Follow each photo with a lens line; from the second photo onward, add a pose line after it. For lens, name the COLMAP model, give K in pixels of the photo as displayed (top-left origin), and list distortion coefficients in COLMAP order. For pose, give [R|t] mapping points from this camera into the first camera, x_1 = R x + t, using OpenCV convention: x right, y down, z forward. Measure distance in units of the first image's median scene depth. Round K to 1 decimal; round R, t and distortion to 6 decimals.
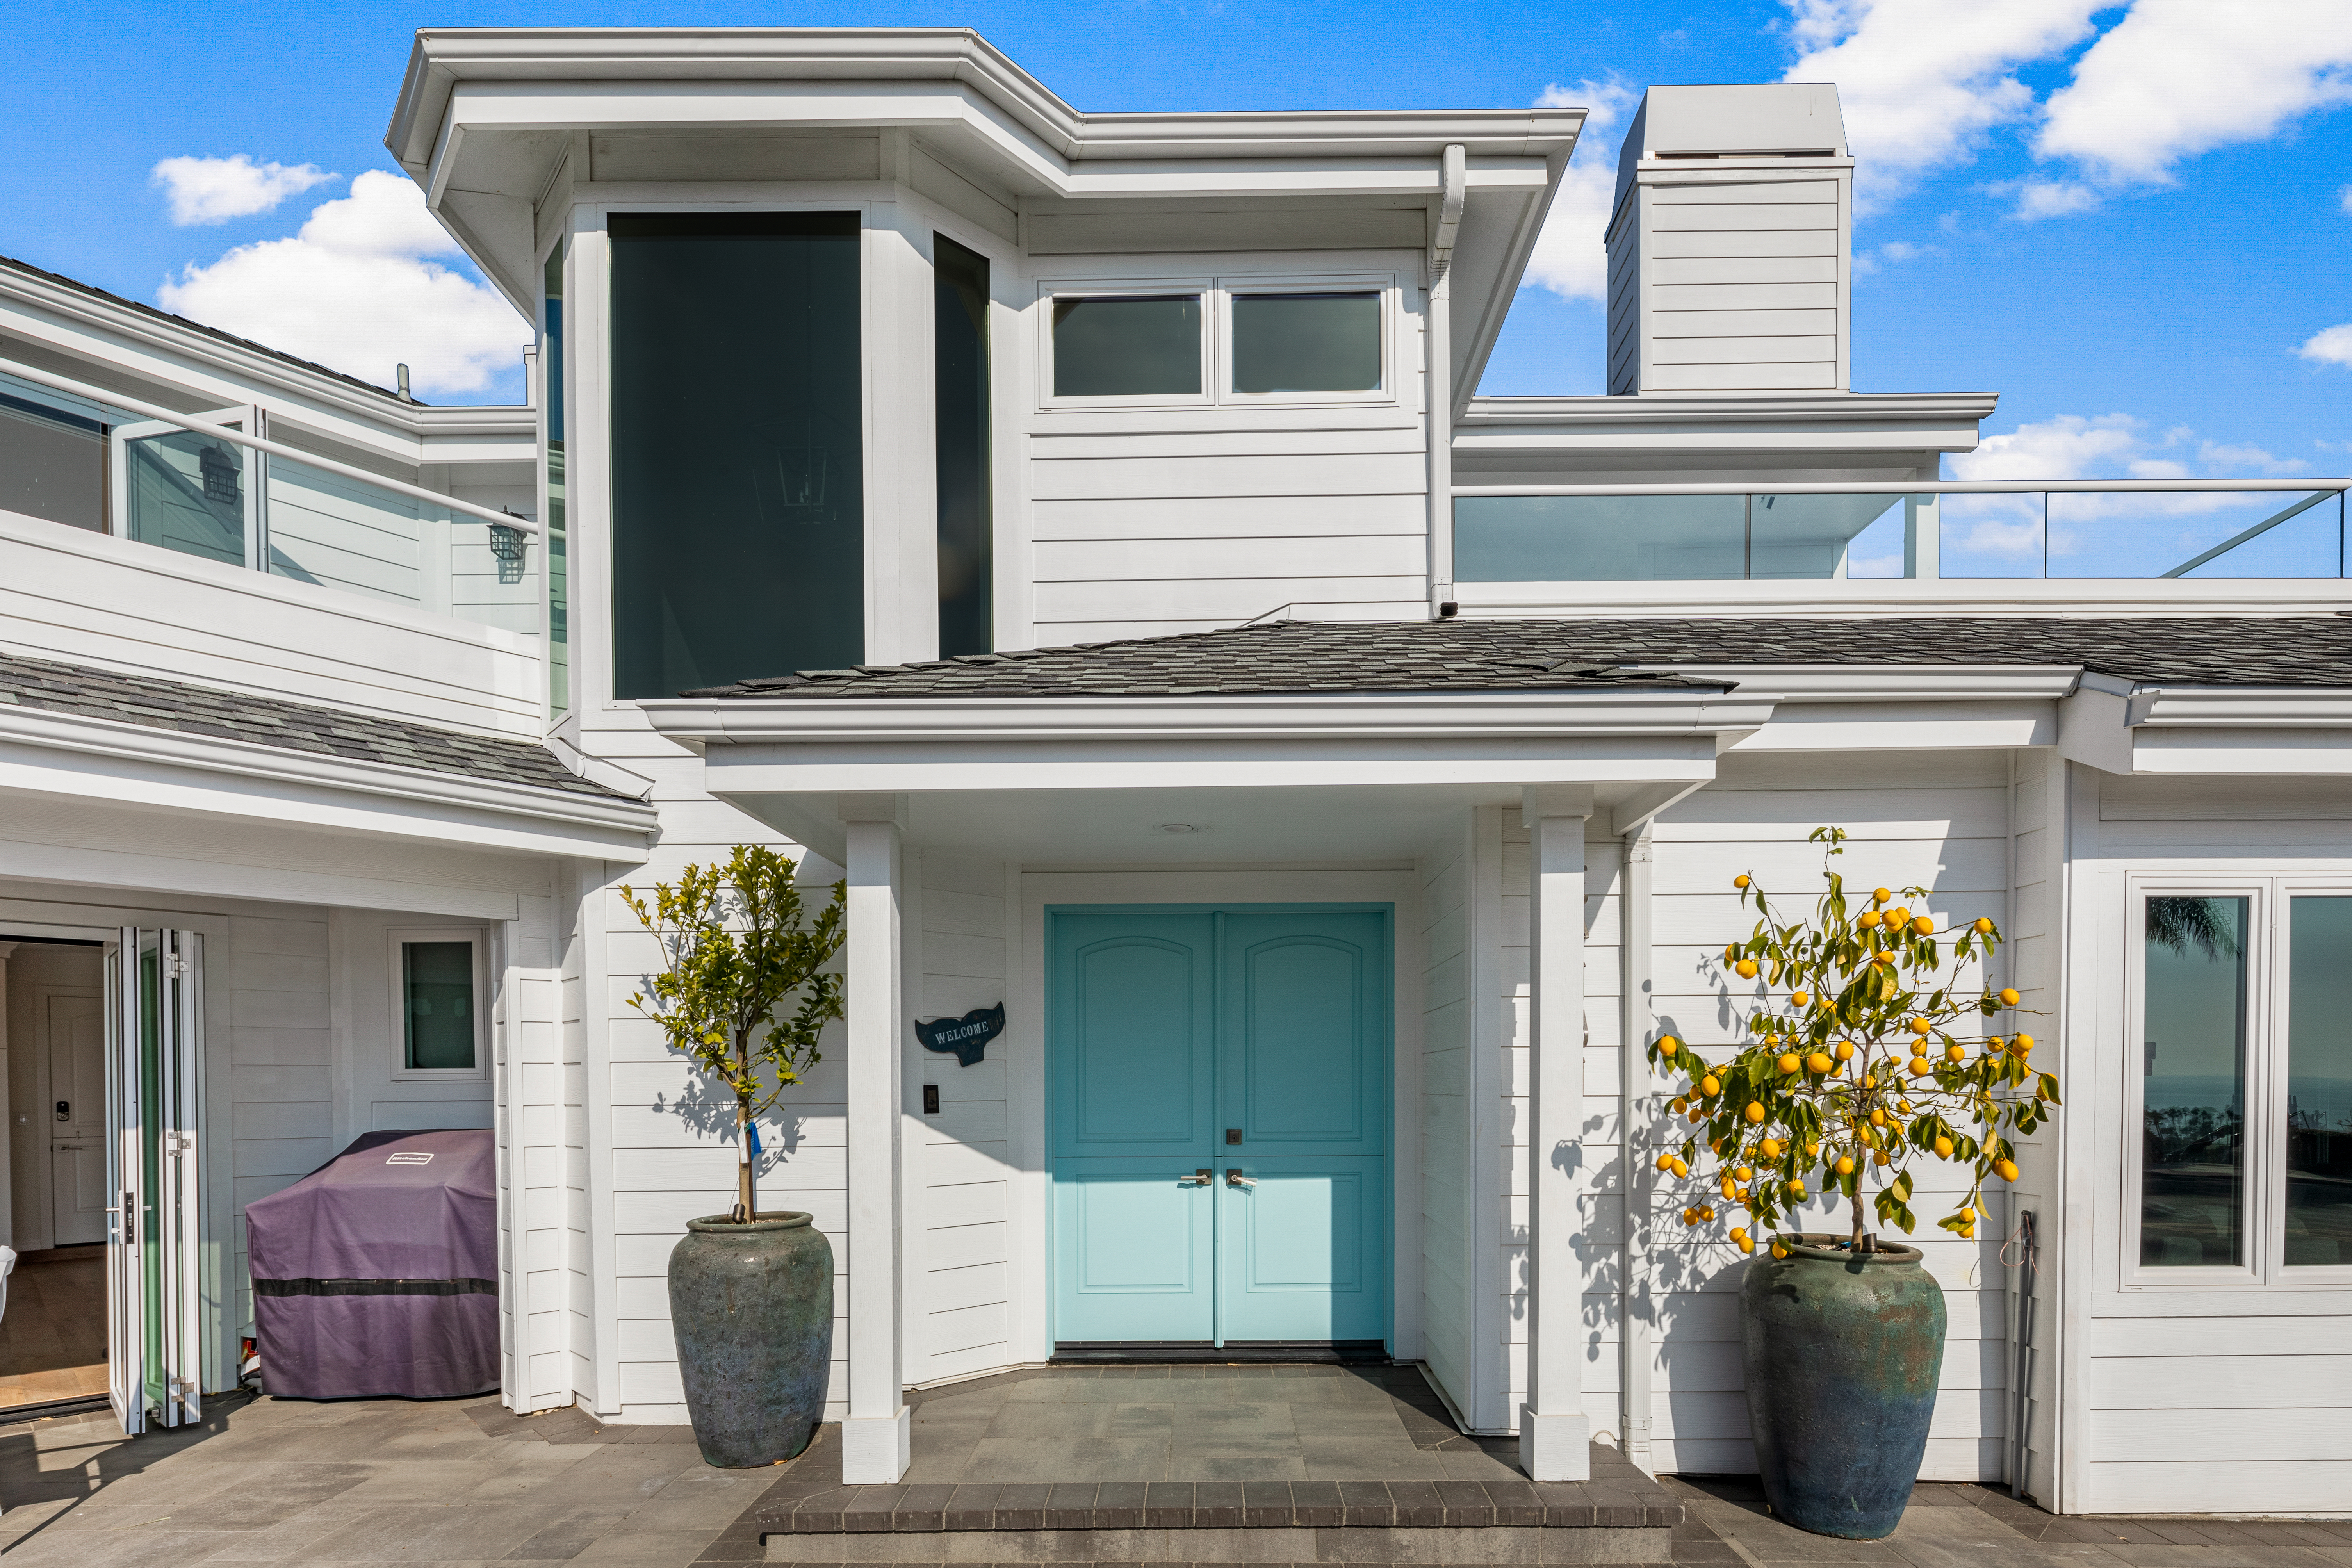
lens RADIAL K [[1148.6, 0, 1210.4], [0, 1148.6, 1093.7], [0, 0, 1]] dist [-0.006462, 0.001396]
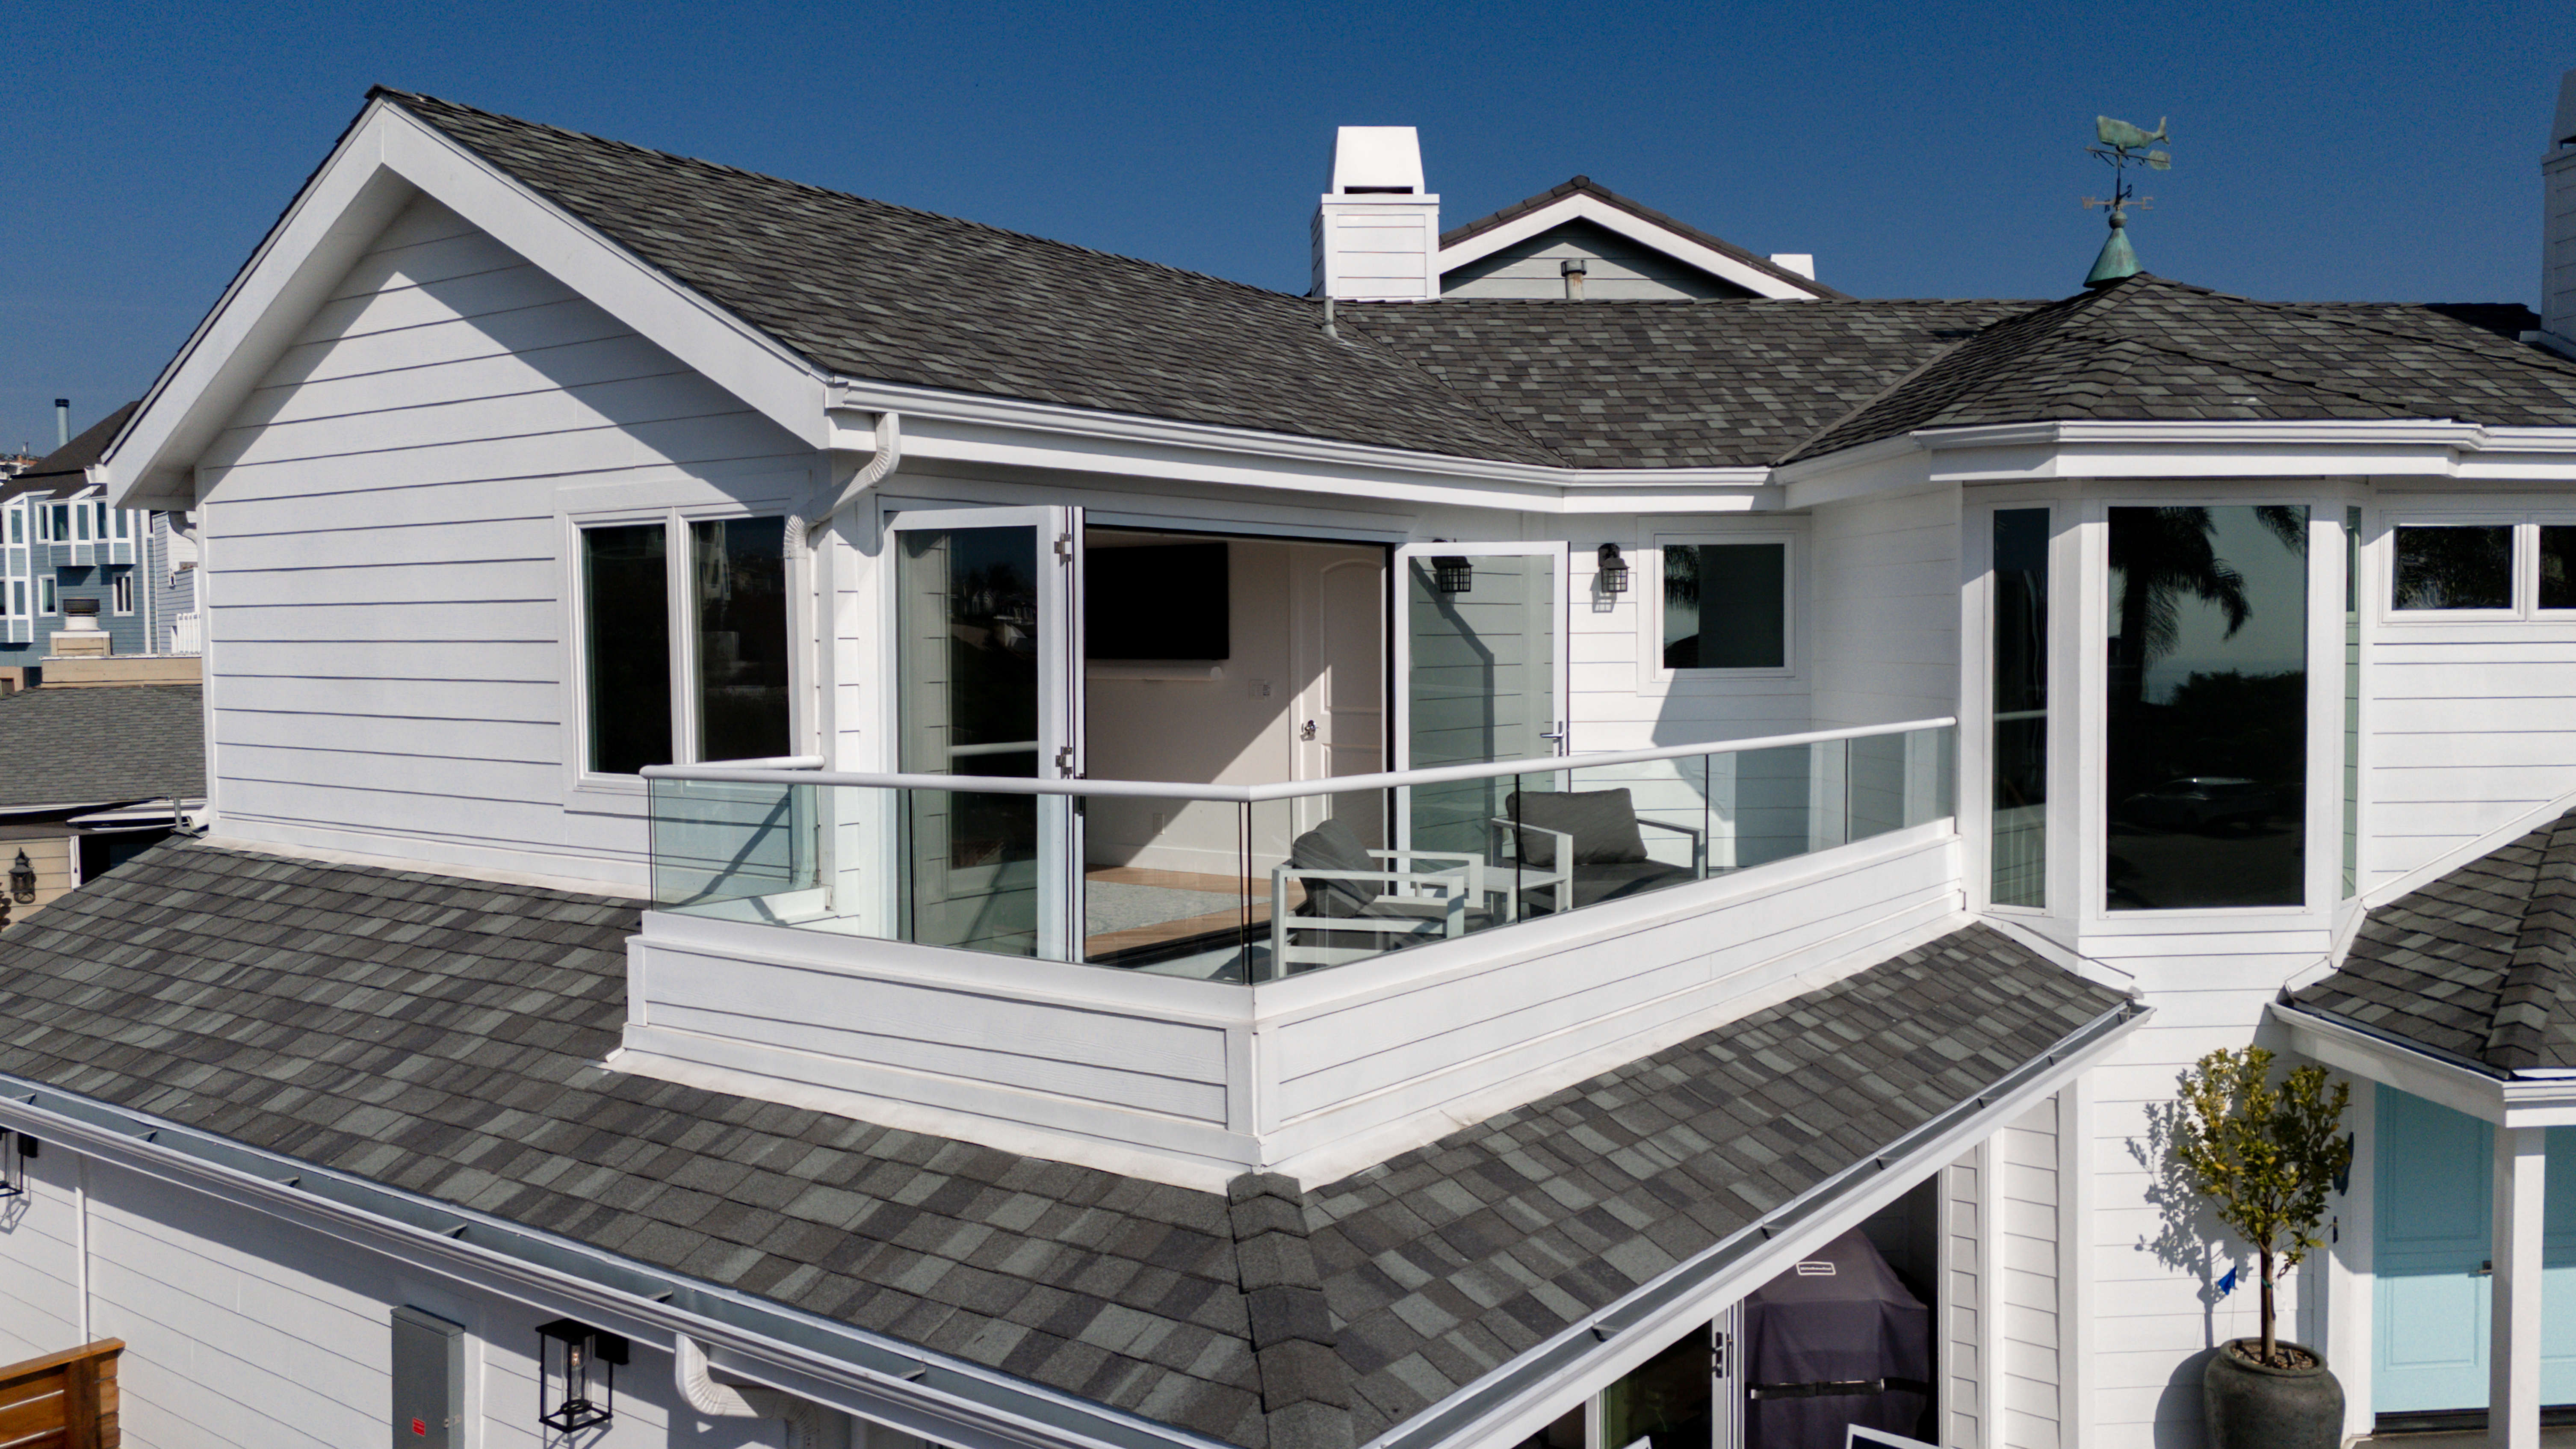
lens RADIAL K [[1936.9, 0, 1278.9], [0, 1936.9, 737.6], [0, 0, 1]] dist [0.075445, -0.072761]
pose [[0.993766, -0.005384, 0.111354, -1.548448], [0.002550, 0.999670, 0.025580, -0.557392], [-0.111455, -0.025136, 0.993451, -0.903467]]
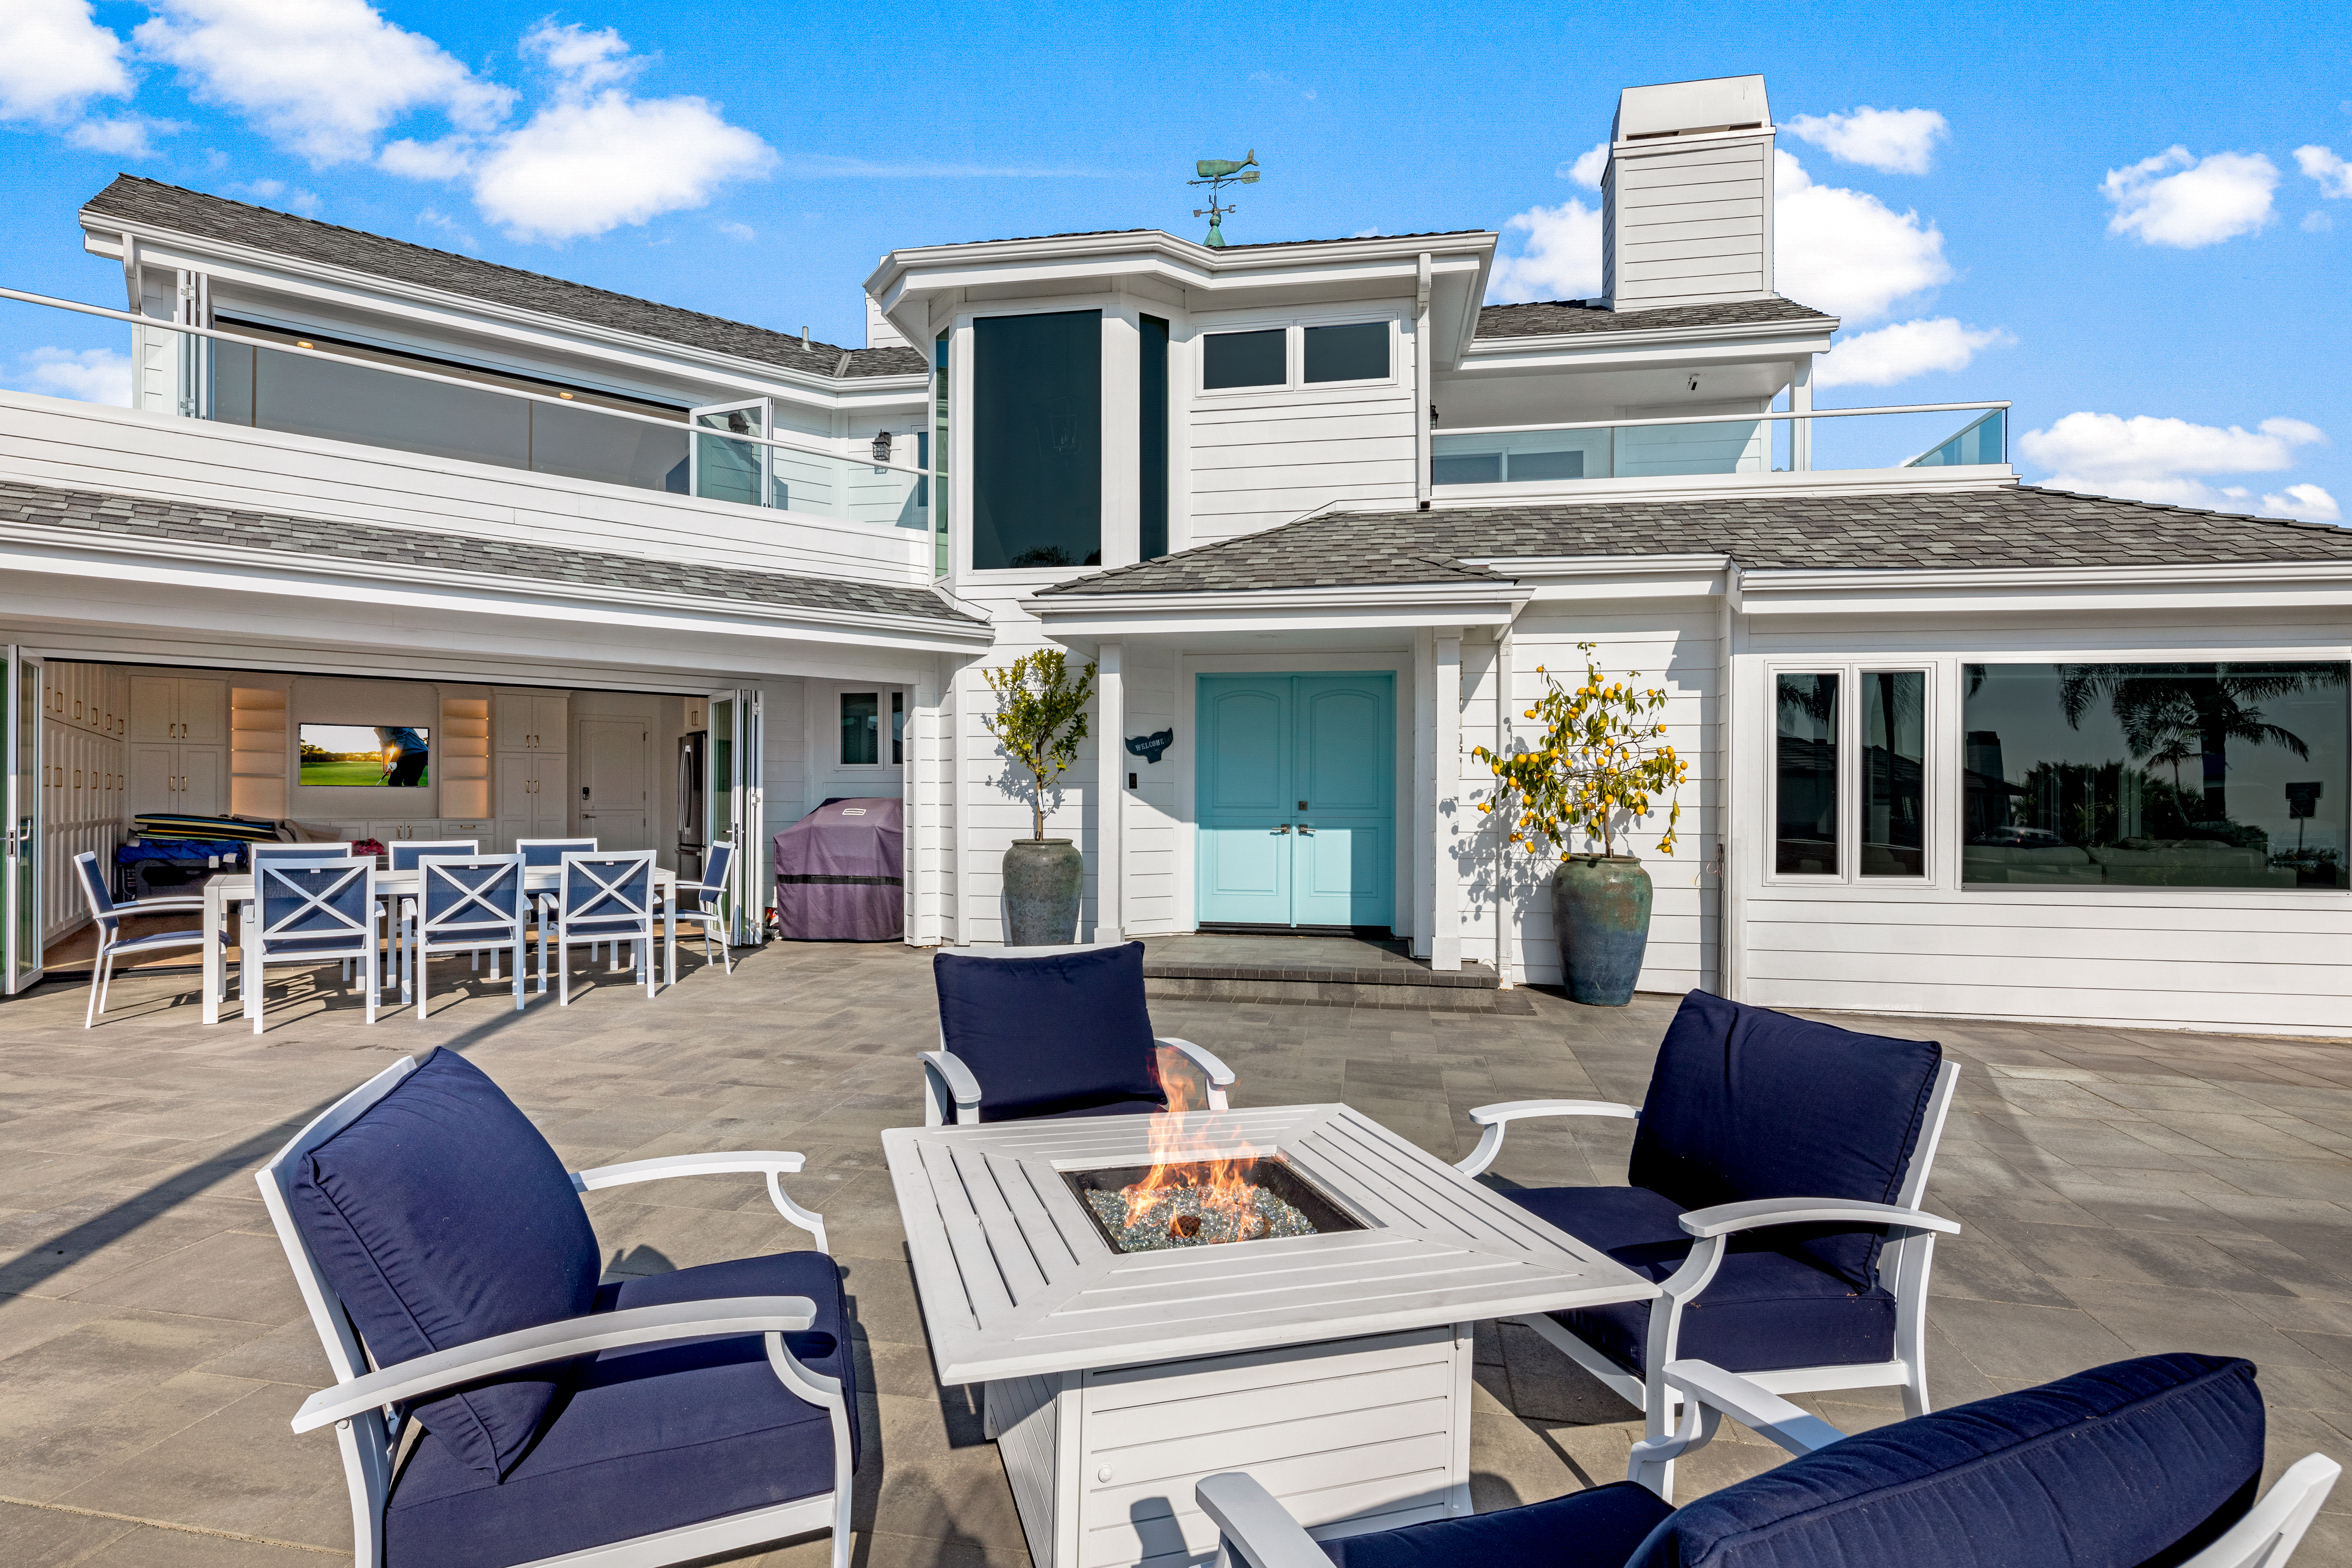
lens RADIAL K [[1148.6, 0, 1162.5], [0, 1148.6, 770.0], [0, 0, 1]] dist [-0.006462, 0.001396]
pose [[0.983295, 0.006564, -0.181900, 0.135875], [-0.012509, 0.999424, -0.031553, 0.044369], [0.181588, 0.033301, 0.982811, -0.787971]]
